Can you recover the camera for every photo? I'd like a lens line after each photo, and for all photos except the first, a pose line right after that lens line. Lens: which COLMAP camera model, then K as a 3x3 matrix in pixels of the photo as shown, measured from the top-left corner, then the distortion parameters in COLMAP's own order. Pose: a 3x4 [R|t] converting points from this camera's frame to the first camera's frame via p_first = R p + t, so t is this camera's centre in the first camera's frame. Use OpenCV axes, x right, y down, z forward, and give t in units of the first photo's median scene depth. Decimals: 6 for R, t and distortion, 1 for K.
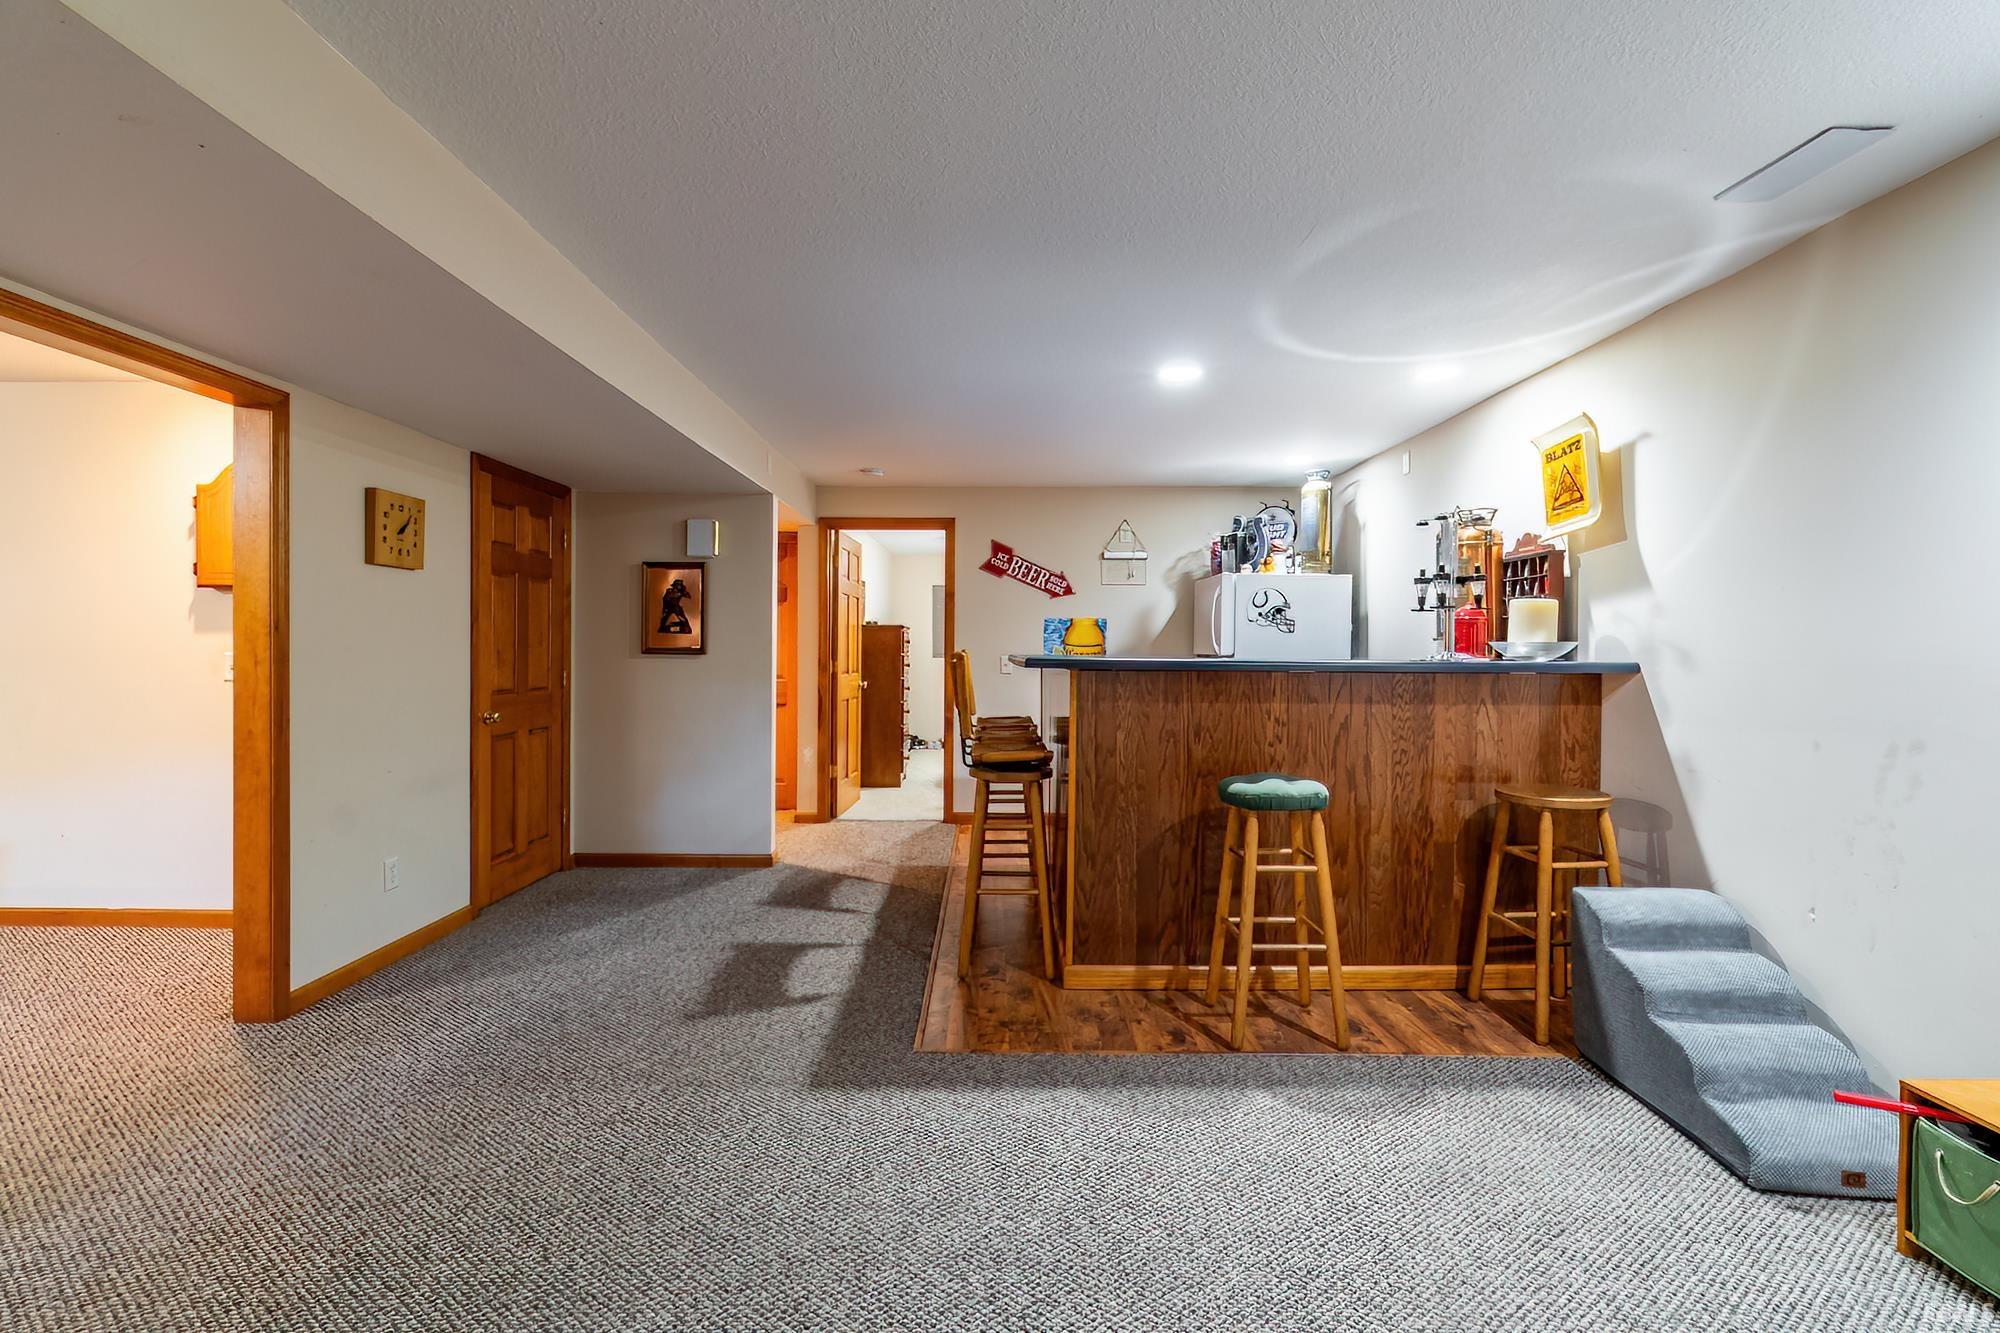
lens RADIAL K [[882.0, 0, 993.7], [0, 882.0, 654.0], [0, 0, 1]] dist [0.002706, 0.000094]
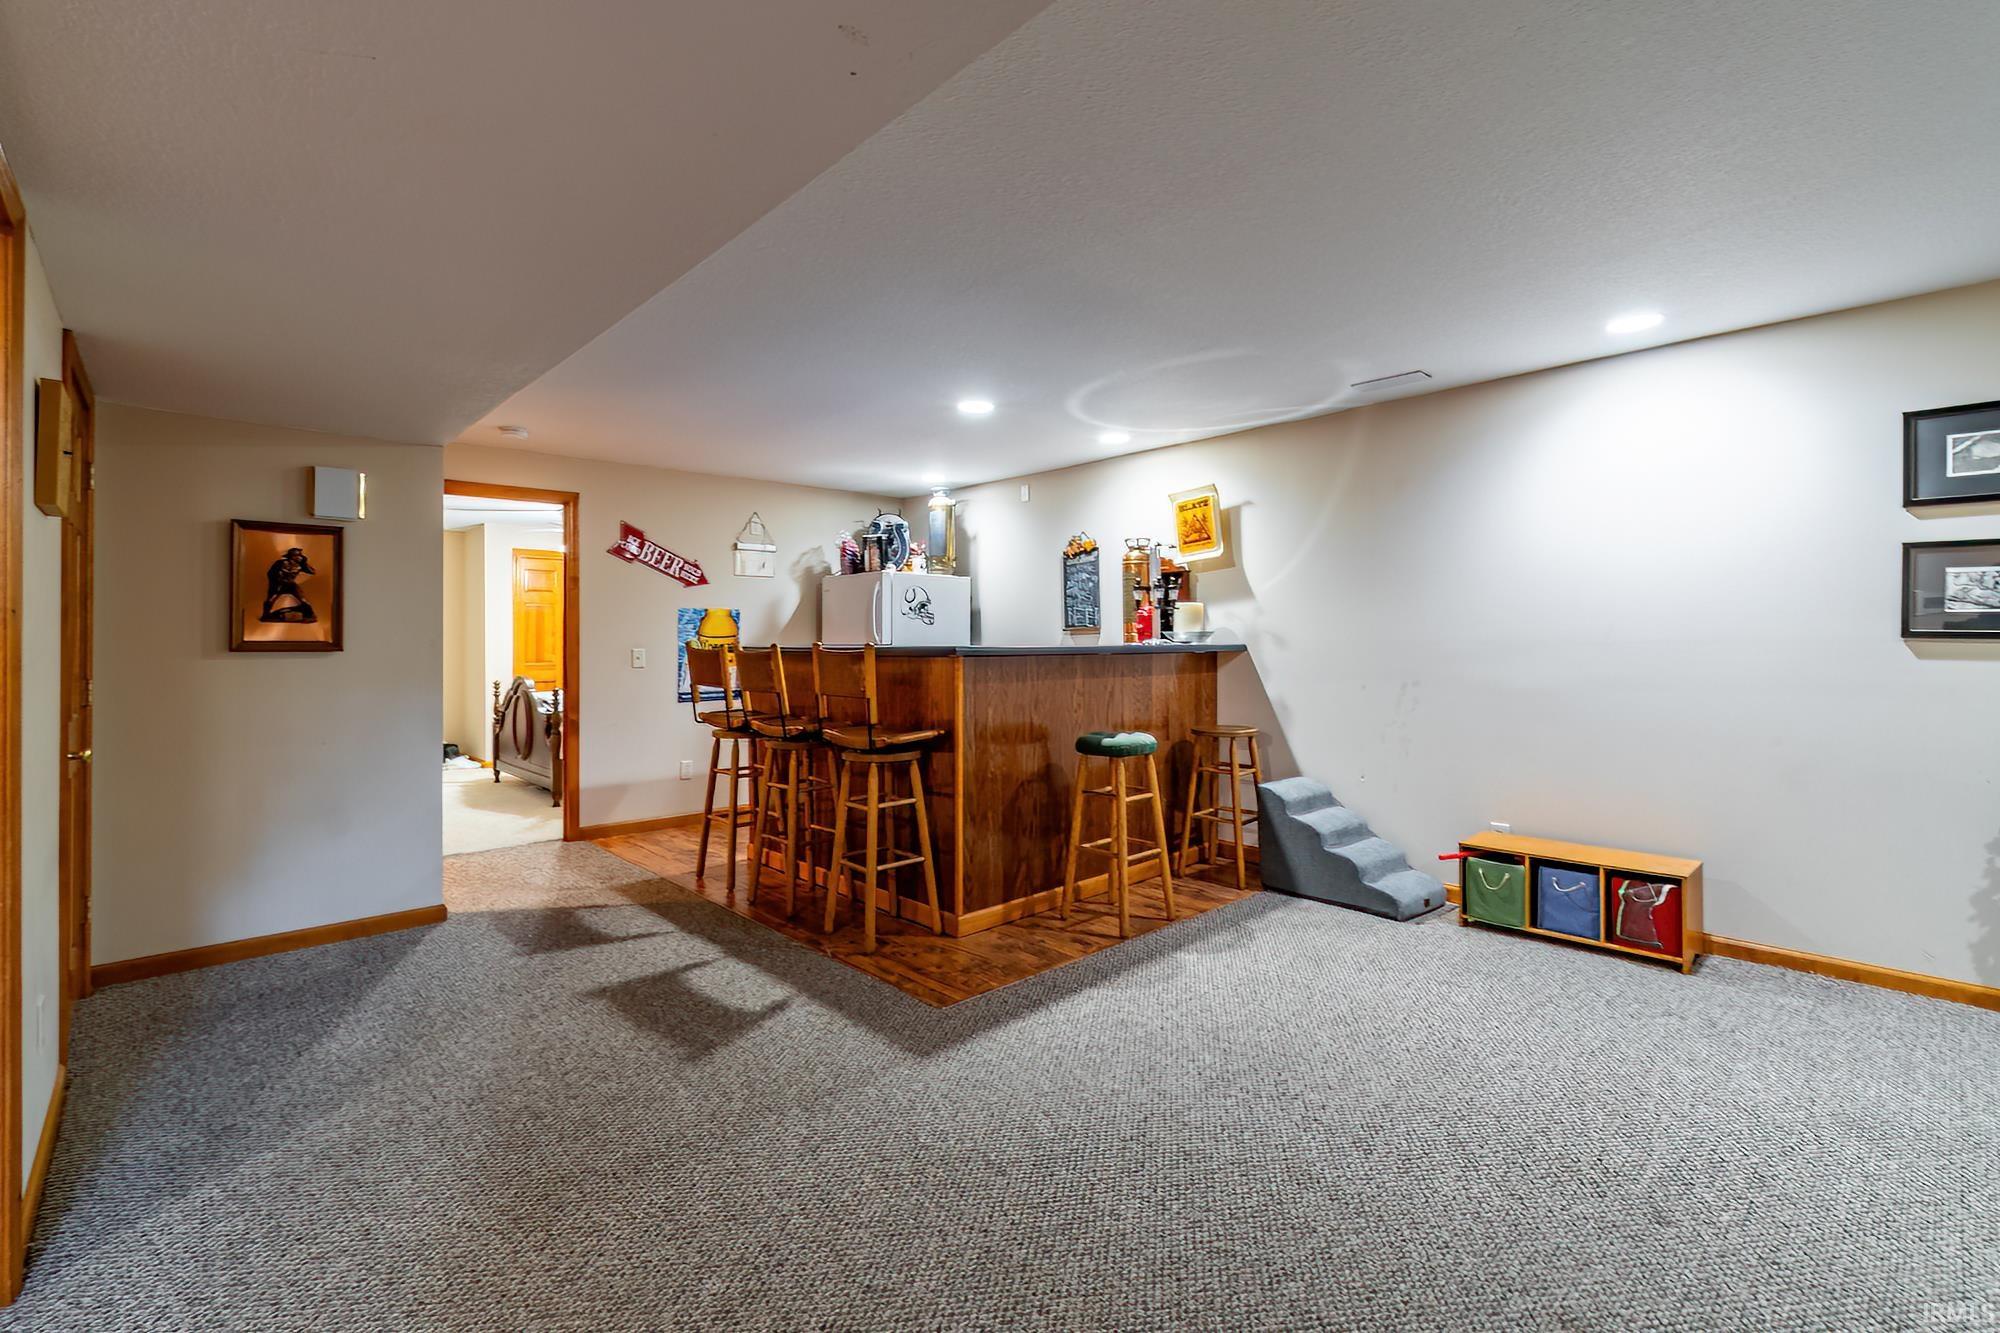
lens RADIAL K [[882.0, 0, 1009.3], [0, 882.0, 635.7], [0, 0, 1]] dist [0.002706, 0.000094]
pose [[0.727853, -0.005529, 0.685711, -0.655721], [0.012917, 0.999901, -0.005649, -0.001745], [-0.685612, 0.012969, 0.727852, 0.123686]]
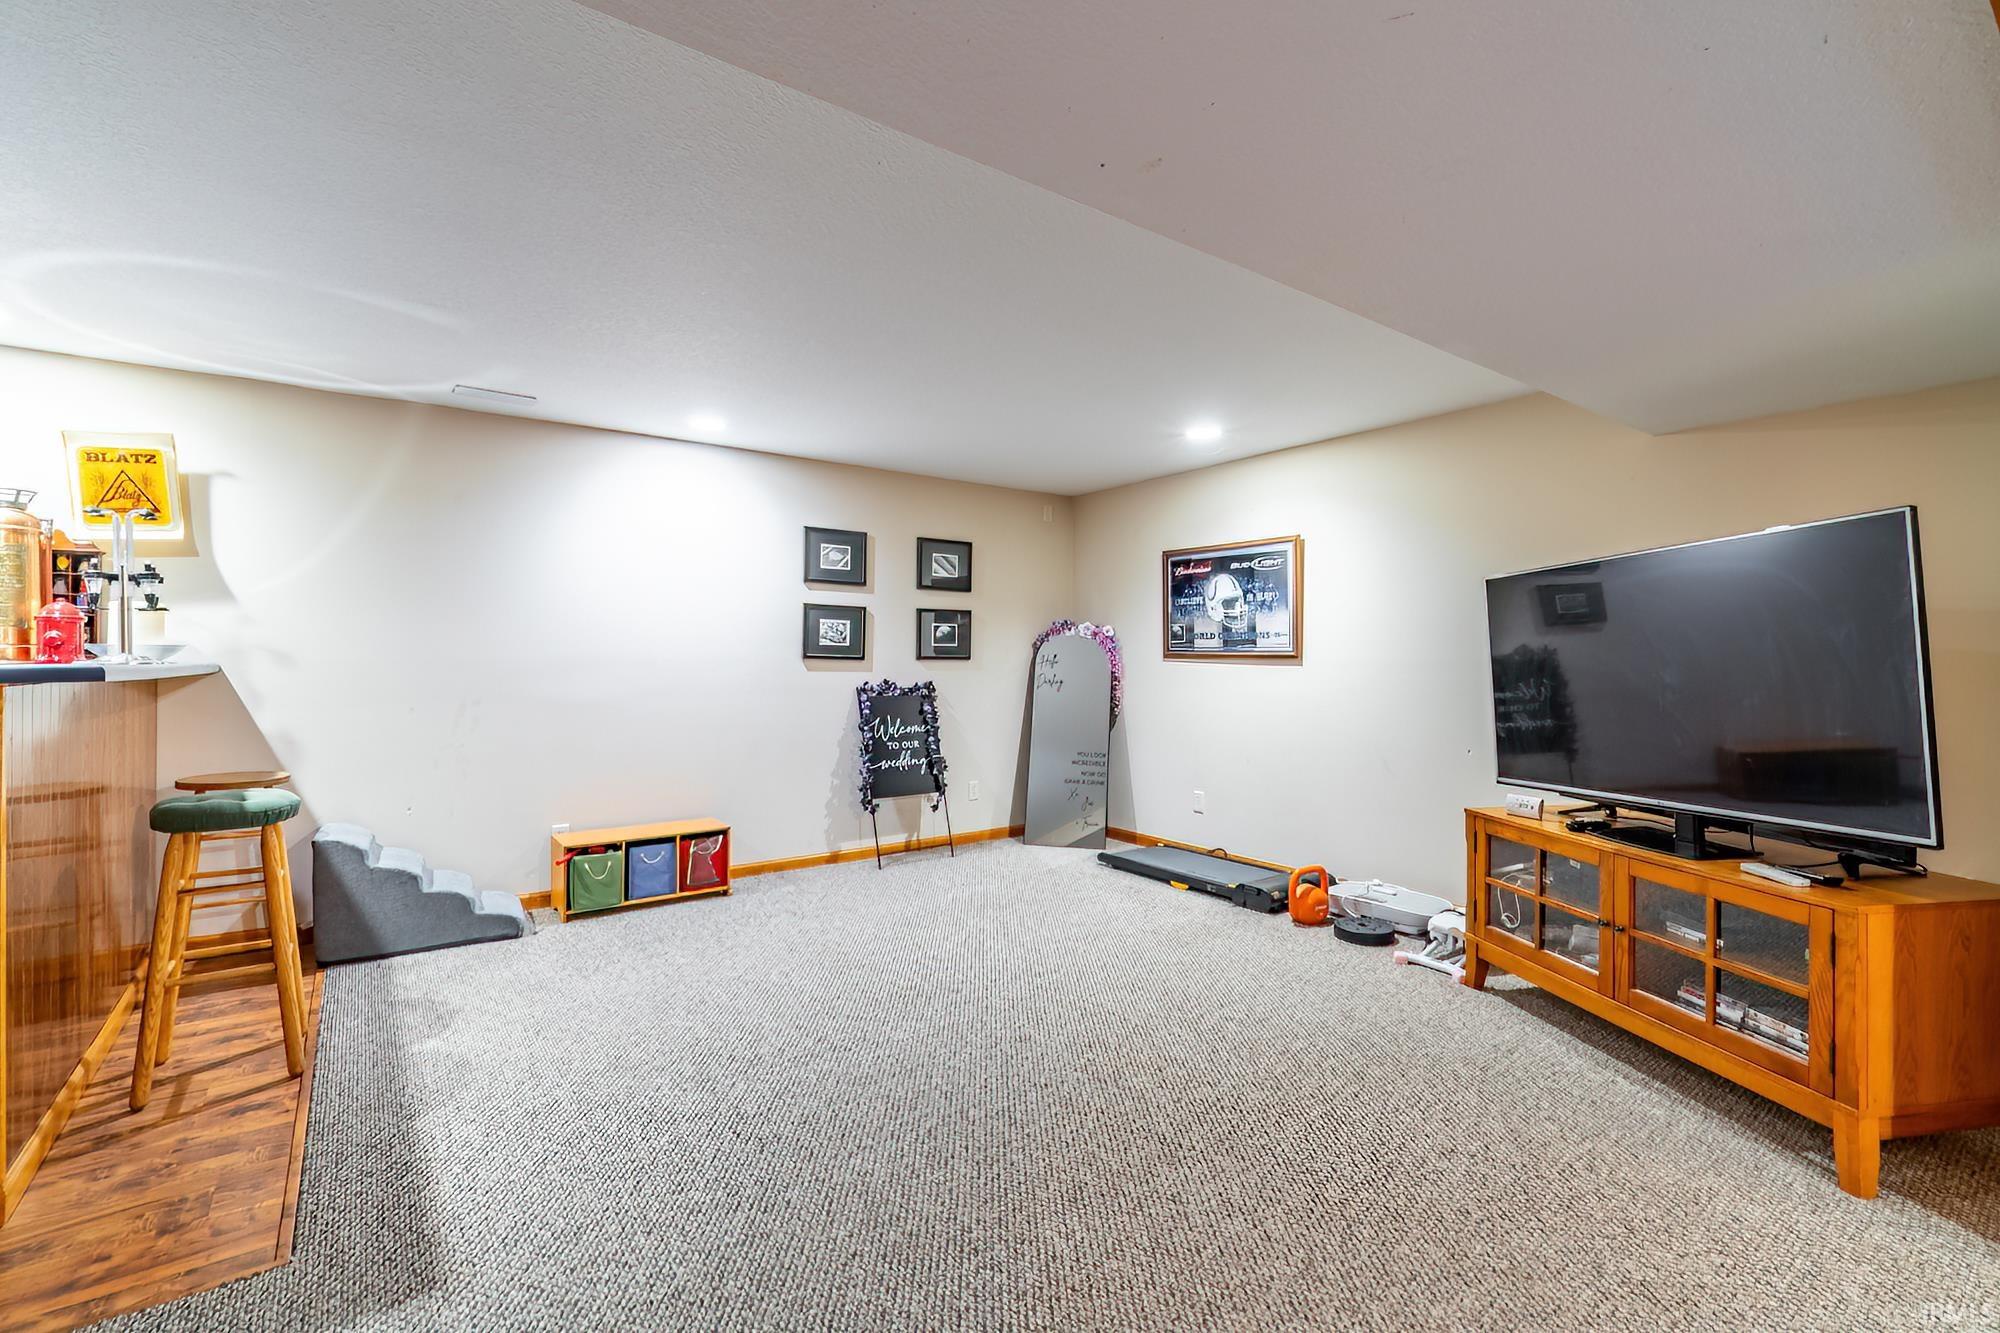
lens RADIAL K [[882.0, 0, 973.0], [0, 882.0, 650.3], [0, 0, 1]] dist [0.002706, 0.000094]
pose [[-0.569621, -0.008727, 0.821861, -0.797669], [-0.006004, 0.999961, 0.006457, -0.019986], [-0.821885, -0.001257, -0.569651, 0.811805]]
